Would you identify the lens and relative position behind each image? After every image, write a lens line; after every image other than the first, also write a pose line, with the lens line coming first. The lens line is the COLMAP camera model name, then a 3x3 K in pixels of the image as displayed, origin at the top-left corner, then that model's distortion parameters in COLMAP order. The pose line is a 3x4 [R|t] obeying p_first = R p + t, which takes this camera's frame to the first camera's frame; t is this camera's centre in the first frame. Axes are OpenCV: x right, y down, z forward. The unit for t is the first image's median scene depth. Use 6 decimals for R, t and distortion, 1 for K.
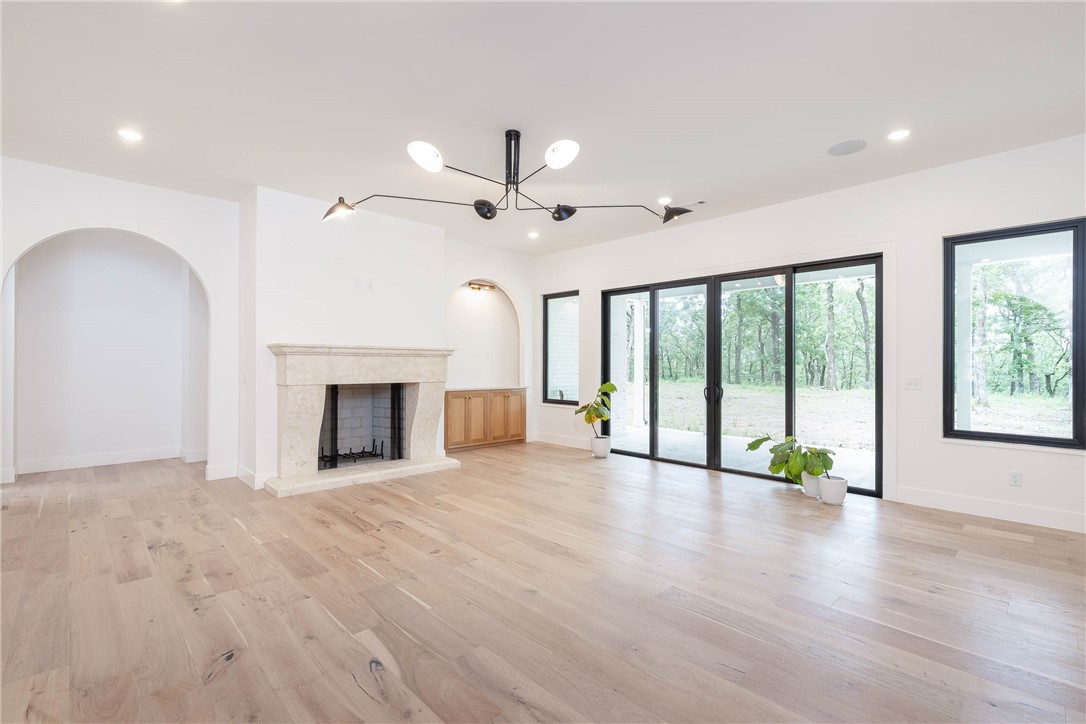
lens RADIAL K [[496.4, 0, 543.0], [0, 496.4, 362.0], [0, 0, 1]] dist [-0.000292, 0.000115]
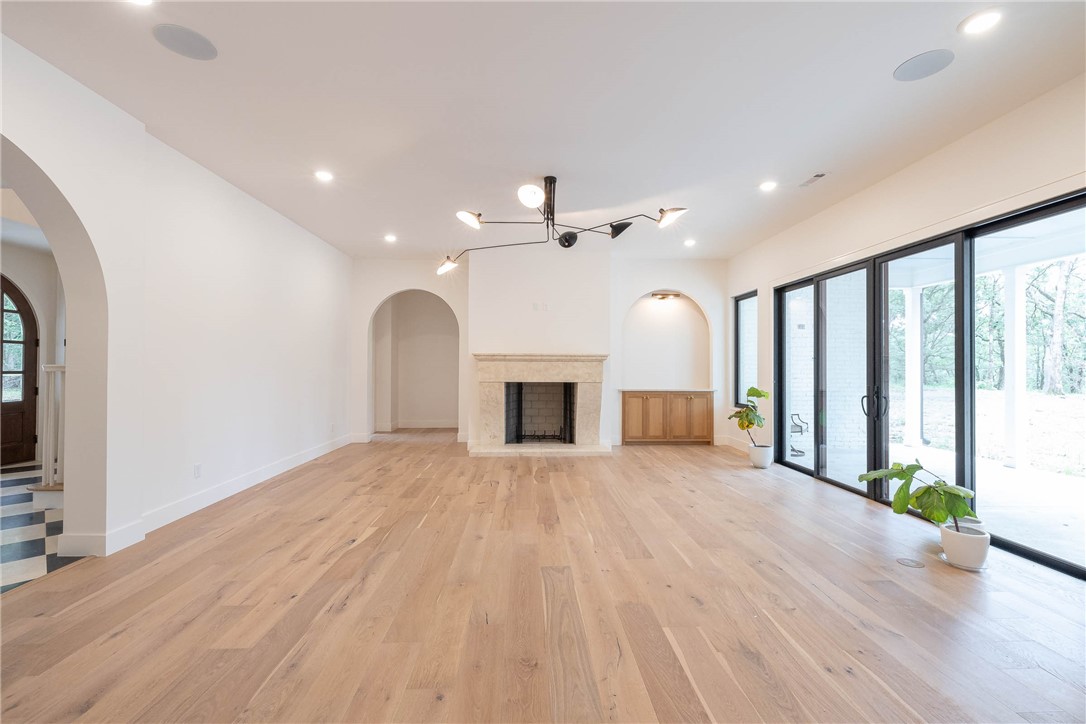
lens RADIAL K [[456.1, 0, 533.8], [0, 456.1, 364.1], [0, 0, 1]] dist [0.000216, 0.000034]
pose [[0.743599, -0.004937, -0.668607, 0.415834], [0.002168, 0.999985, -0.004974, 0.001346], [0.668622, 0.002249, 0.743599, 0.085268]]
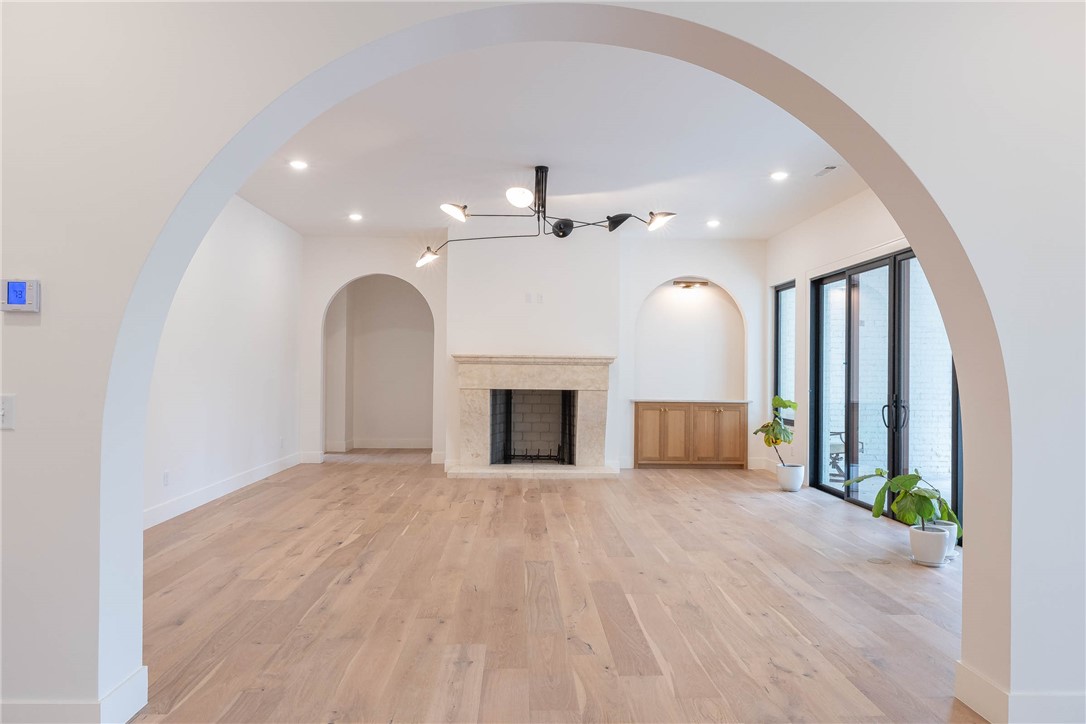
lens RADIAL K [[692.6, 0, 521.7], [0, 692.6, 366.8], [0, 0, 1]] dist [0.002505, 0.000659]
pose [[0.733012, -0.000052, -0.680216, 0.619245], [-0.004420, 0.999979, -0.004840, 0.000650], [0.680201, 0.006554, 0.732996, -0.119299]]
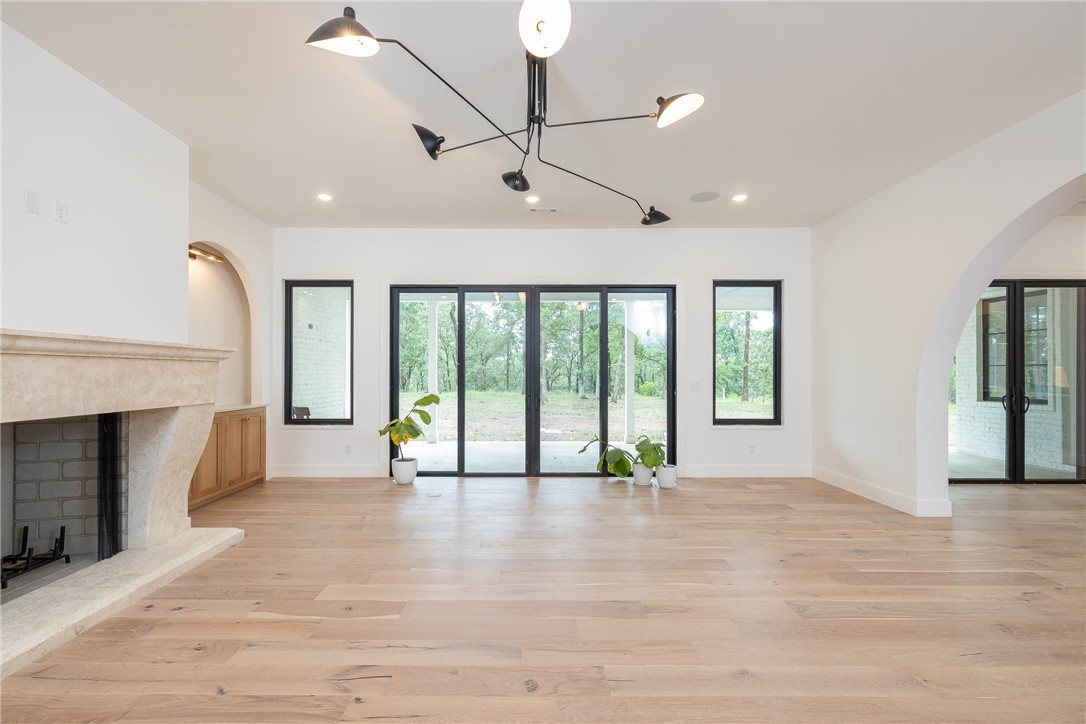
lens RADIAL K [[469.5, 0, 522.5], [0, 469.5, 366.5], [0, 0, 1]] dist [-0.000018, 0.000323]
pose [[0.690289, 0.005391, 0.723513, -0.356540], [-0.000688, 0.999977, -0.006795, -0.000685], [-0.723533, 0.004193, 0.690277, 0.342663]]
